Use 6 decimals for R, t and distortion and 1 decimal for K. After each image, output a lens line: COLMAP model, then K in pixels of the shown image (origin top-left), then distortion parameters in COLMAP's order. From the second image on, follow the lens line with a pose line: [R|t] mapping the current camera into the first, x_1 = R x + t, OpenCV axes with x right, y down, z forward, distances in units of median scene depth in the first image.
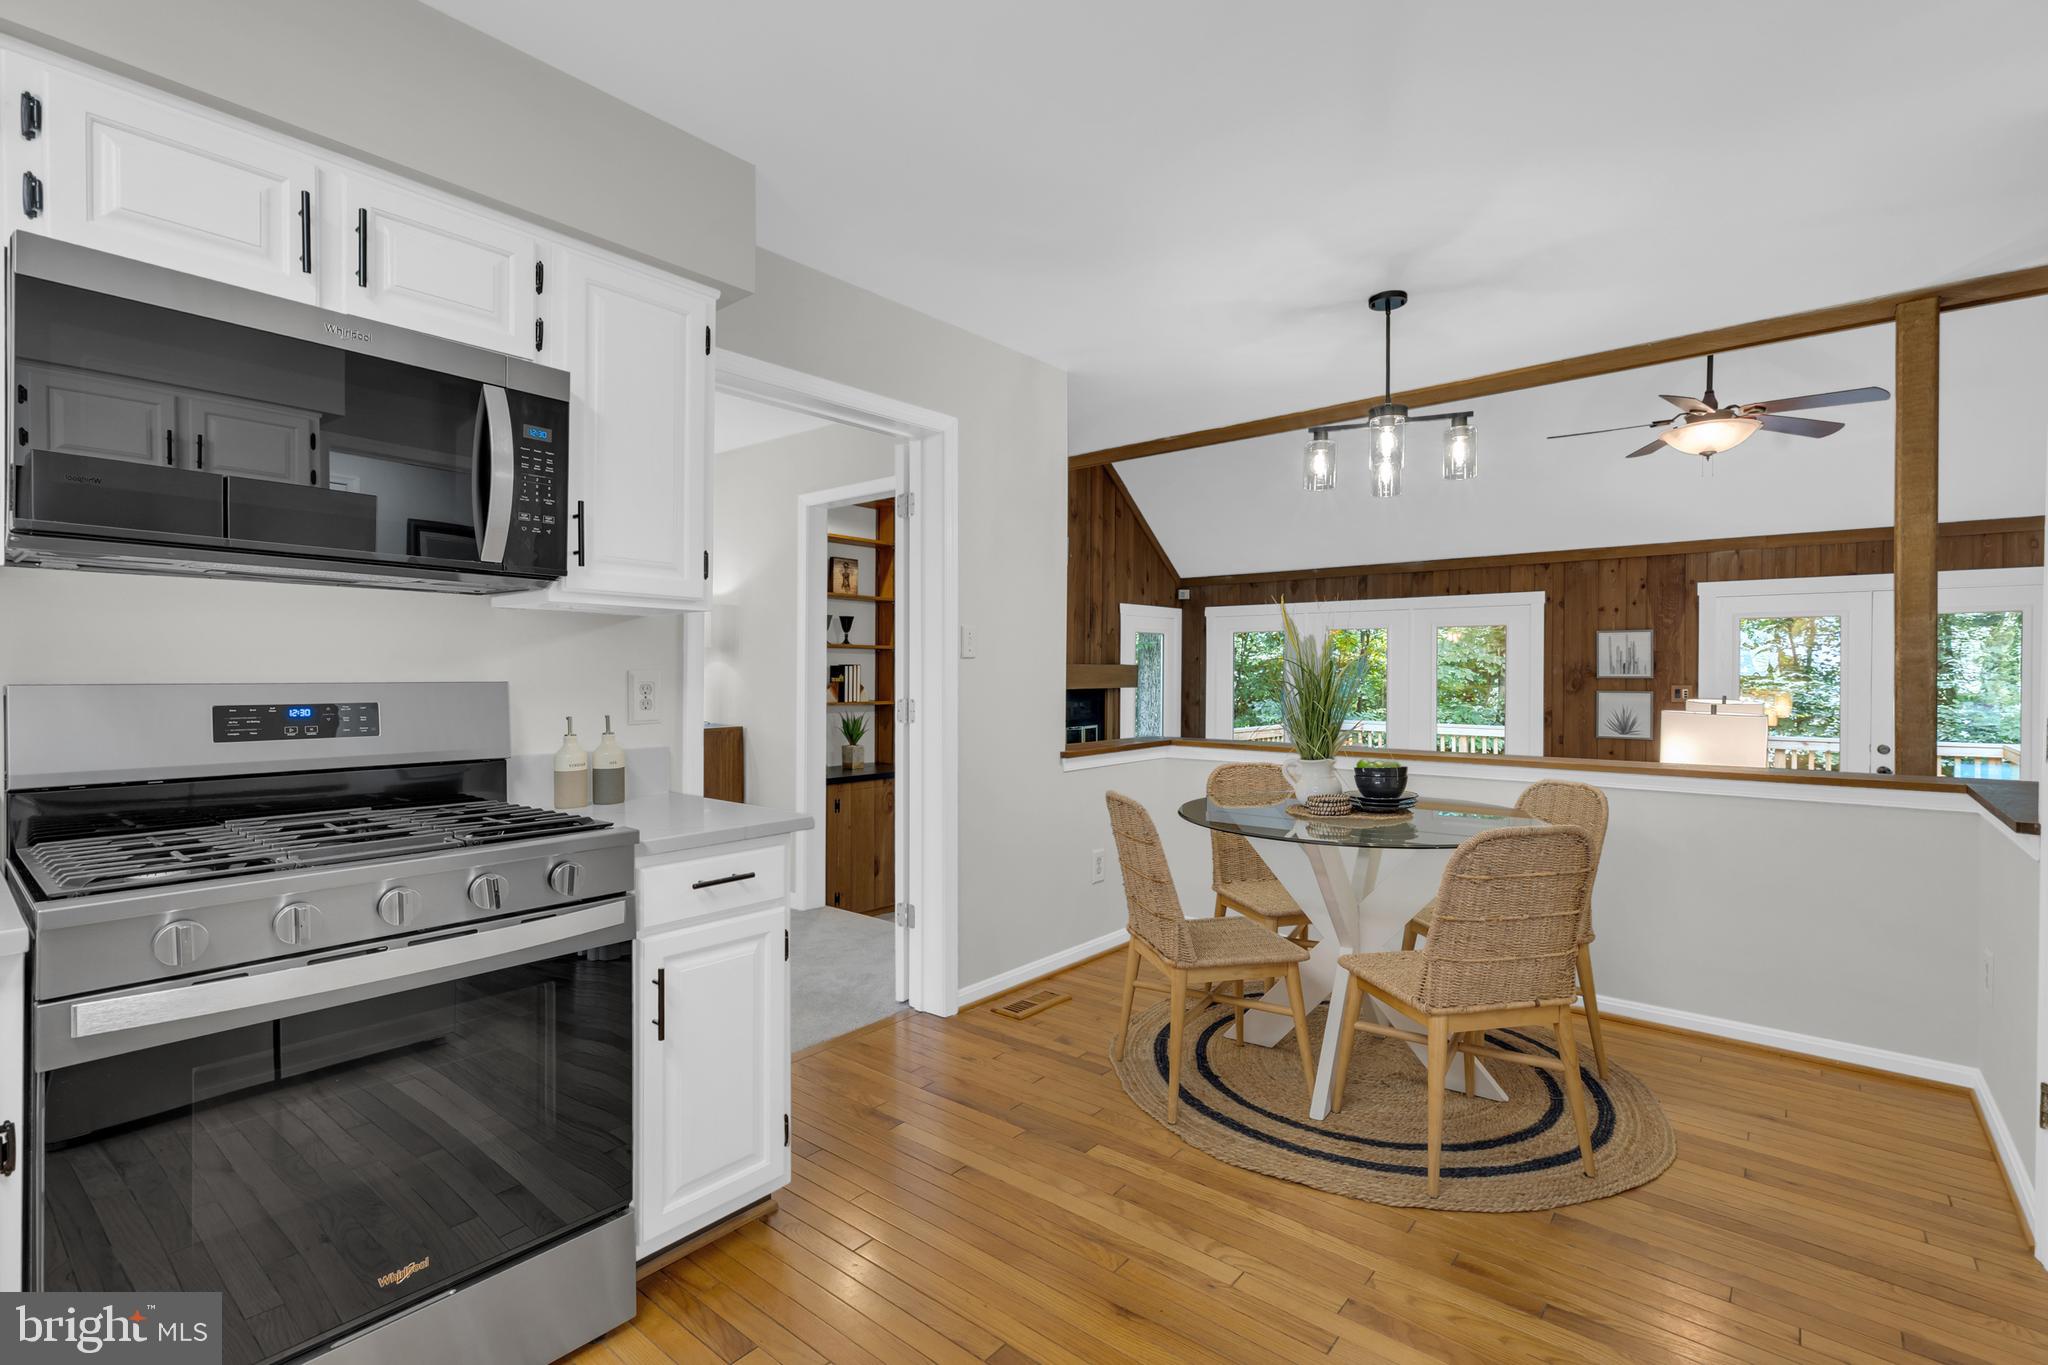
lens RADIAL K [[921.6, 0, 1032.9], [0, 921.6, 674.7], [0, 0, 1]] dist [0.006406, -0.000110]
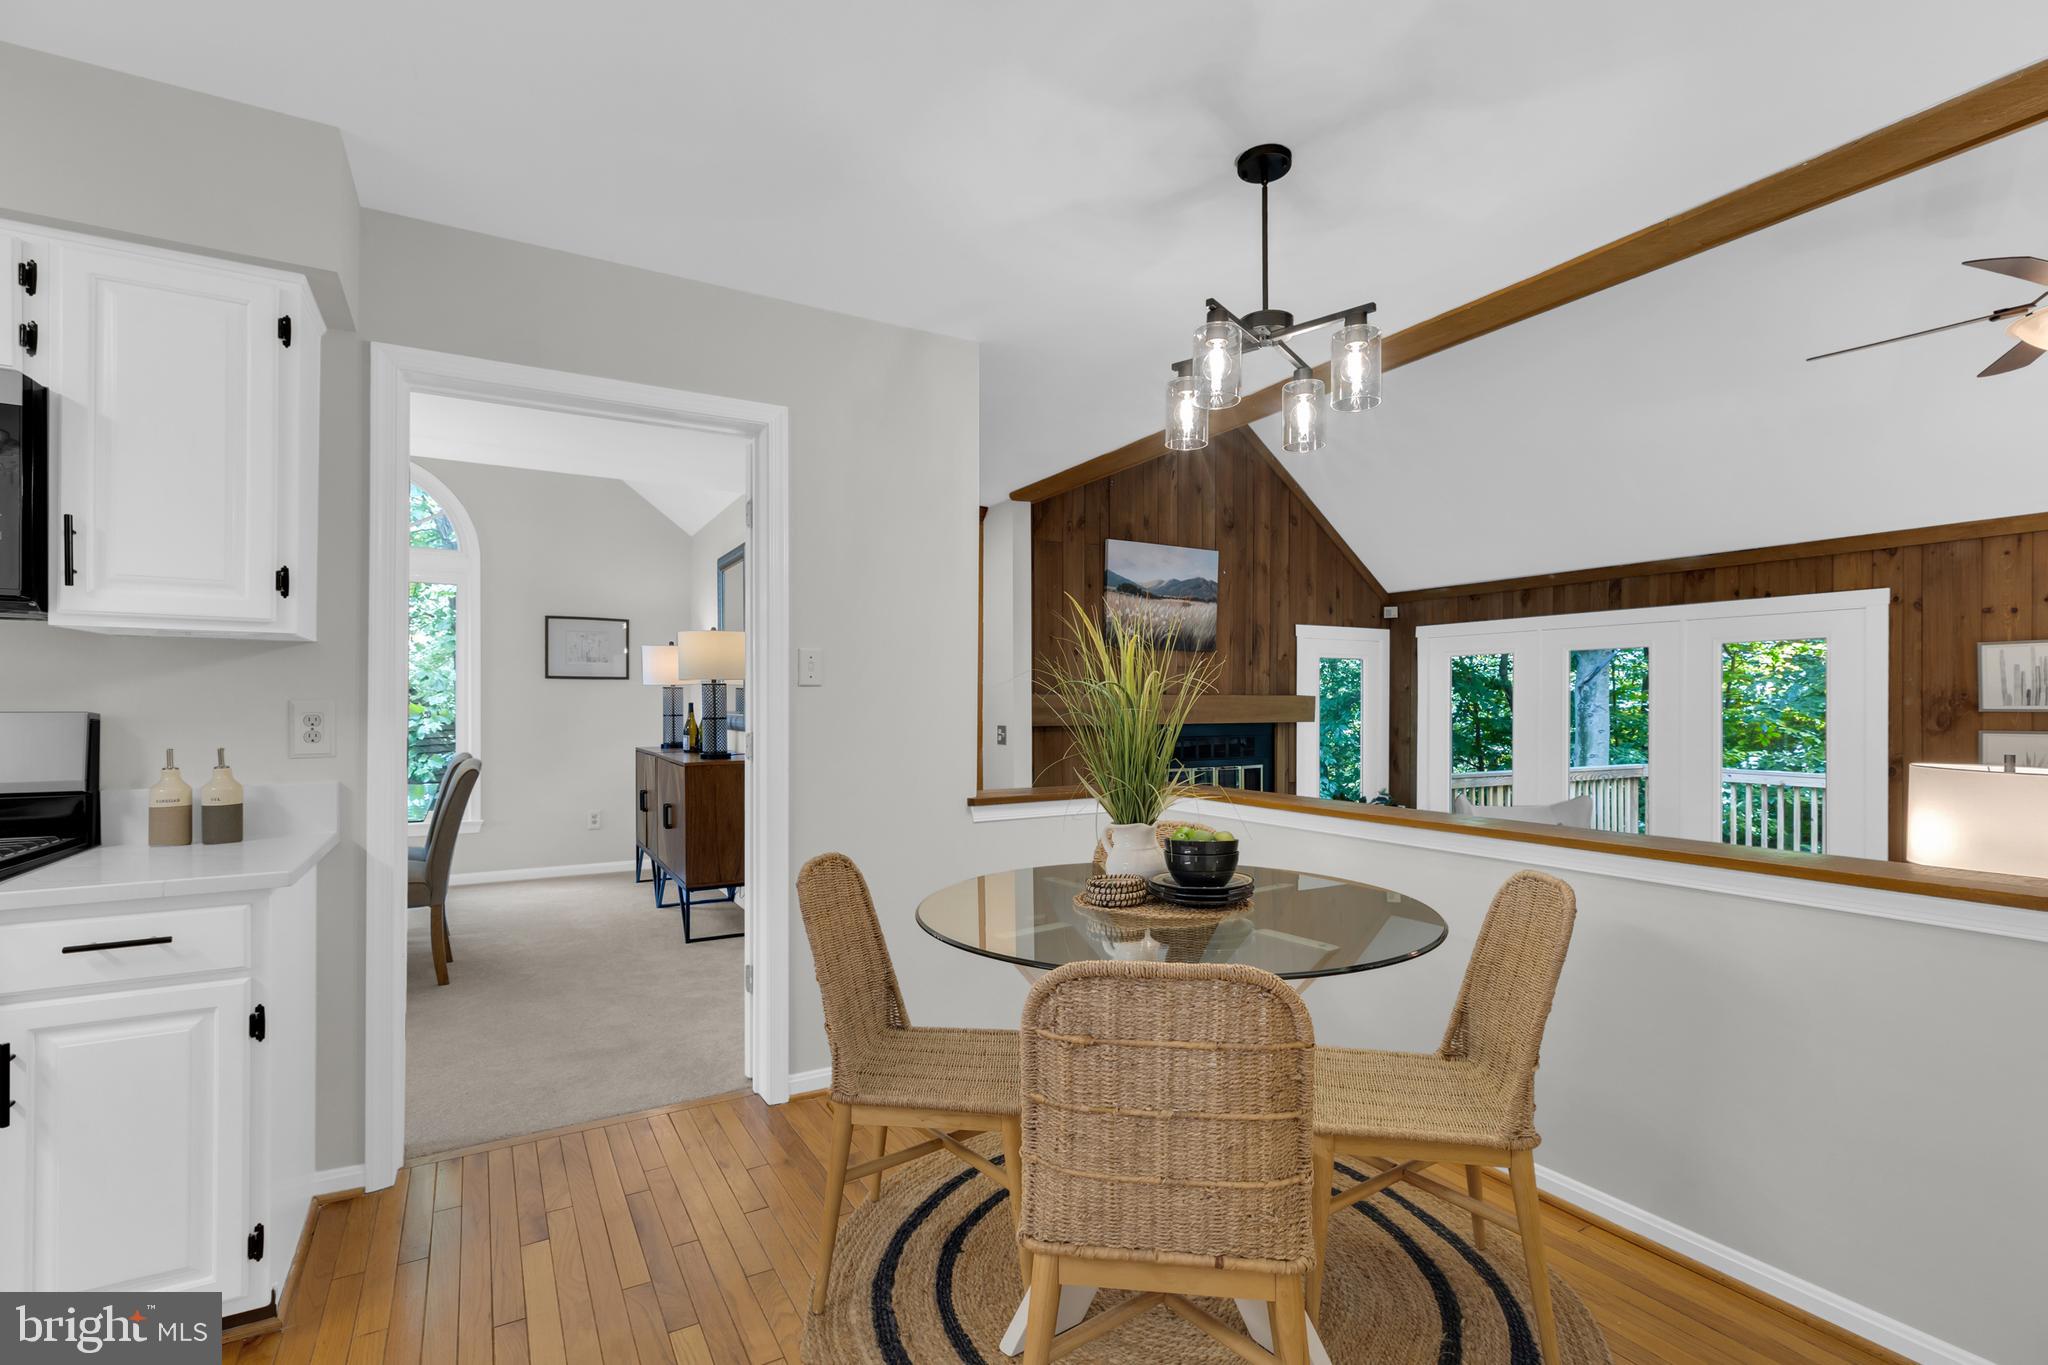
lens RADIAL K [[929.7, 0, 1016.6], [0, 929.7, 703.3], [0, 0, 1]] dist [0.000642, 0.001362]
pose [[0.939684, -0.001941, -0.342039, 0.185418], [0.000044, 0.999985, -0.005552, 0.001179], [0.342044, 0.005202, 0.939670, 0.117950]]
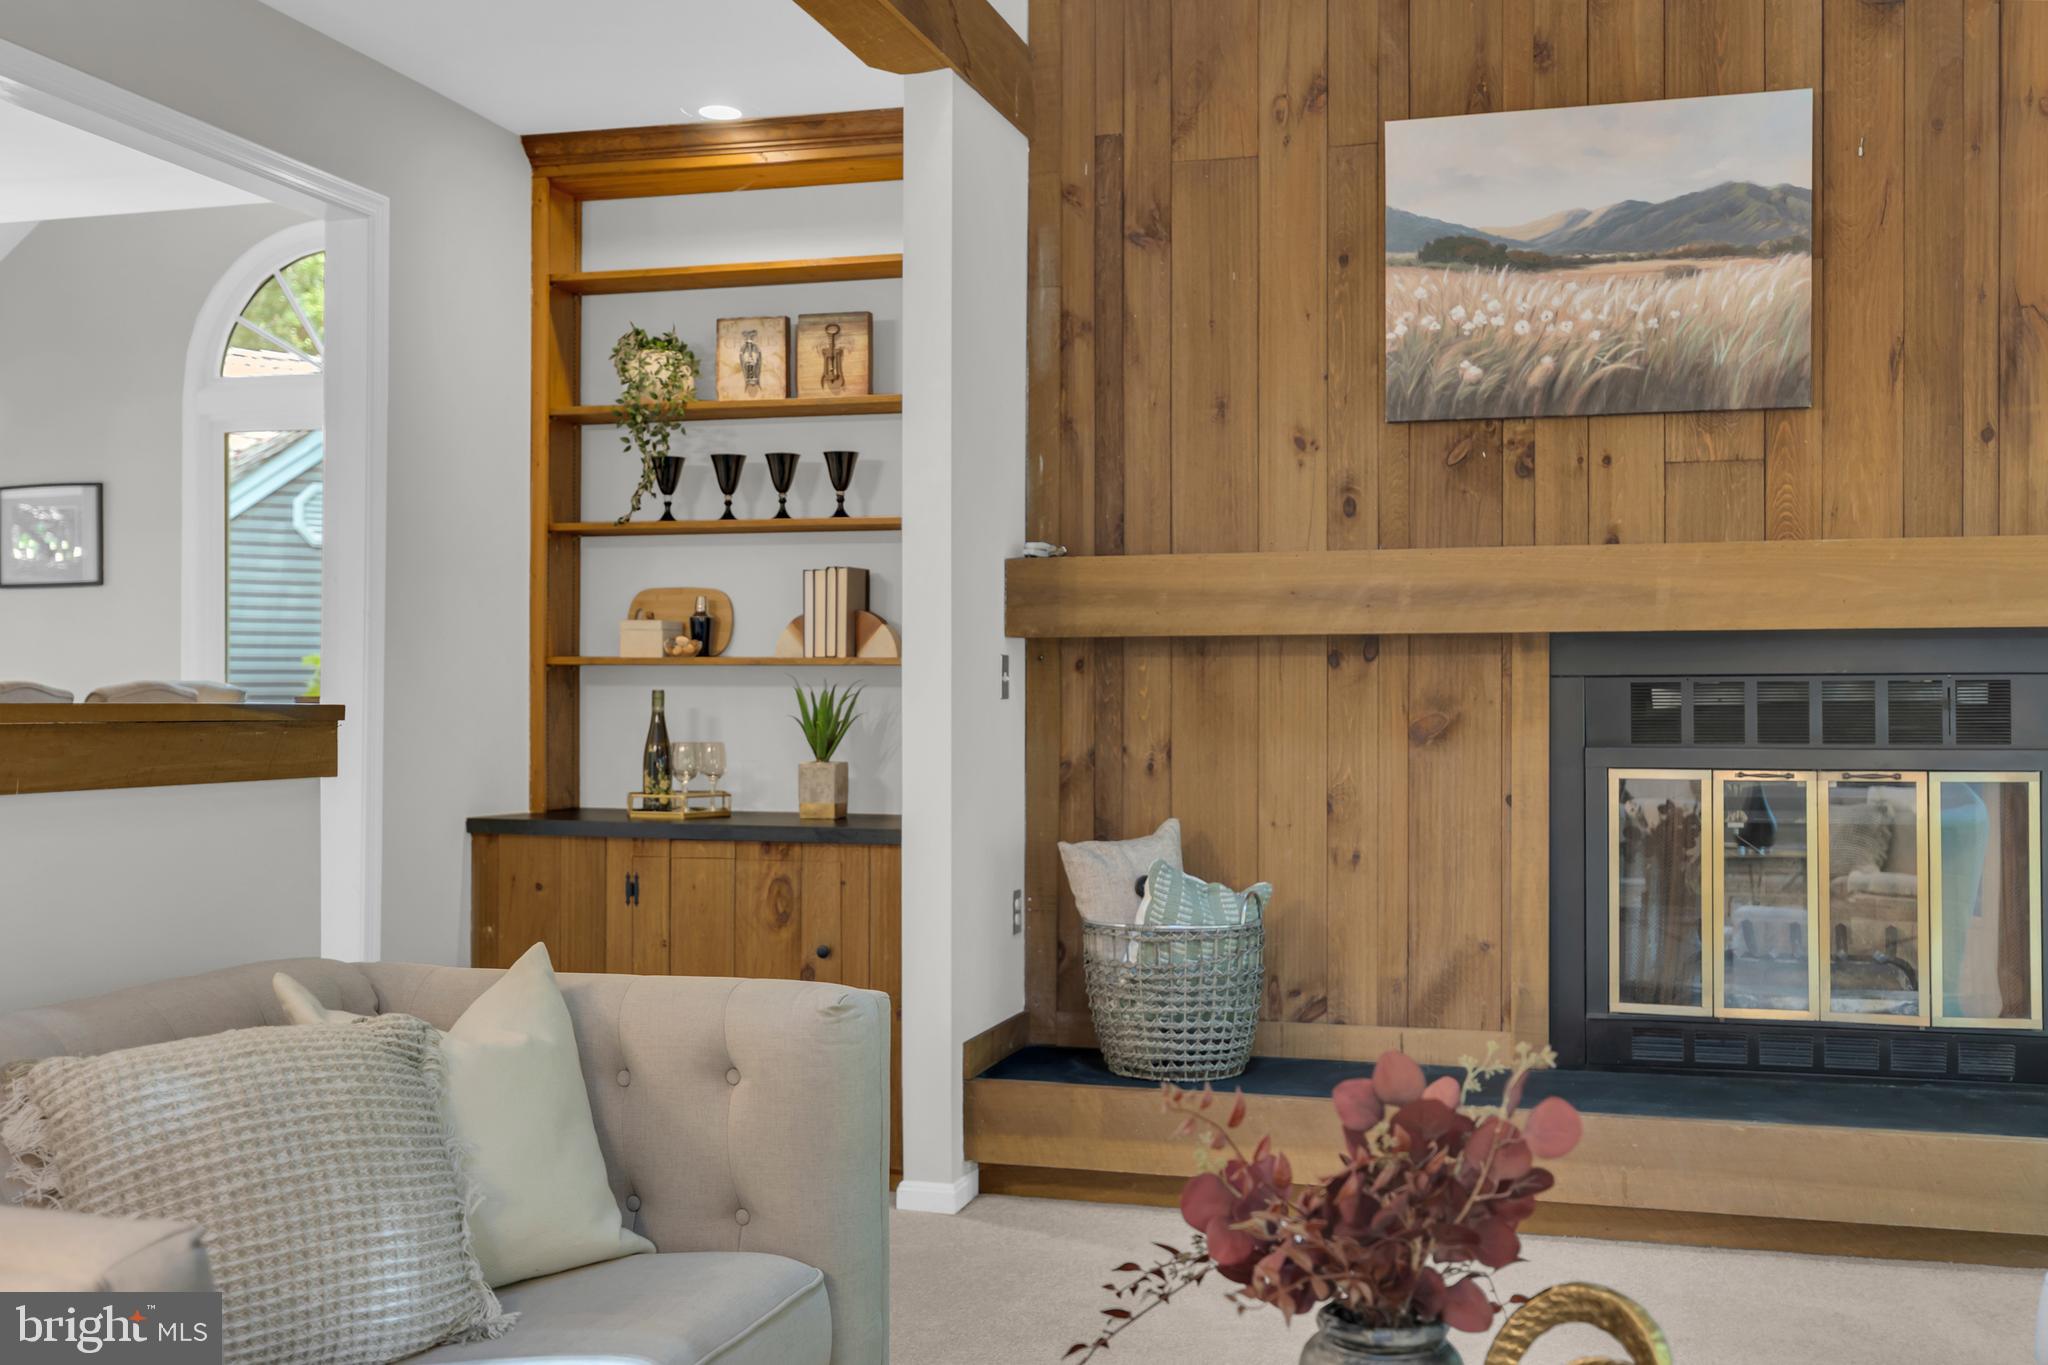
lens RADIAL K [[2004.0, 0, 1034.4], [0, 2004.0, 682.1], [0, 0, 1]] dist [0.004522, 0.000000]
pose [[0.408427, -0.016423, -0.912643, 0.572871], [-0.004672, 0.999787, -0.020082, 0.051135], [0.912779, 0.012466, 0.408263, 0.625697]]
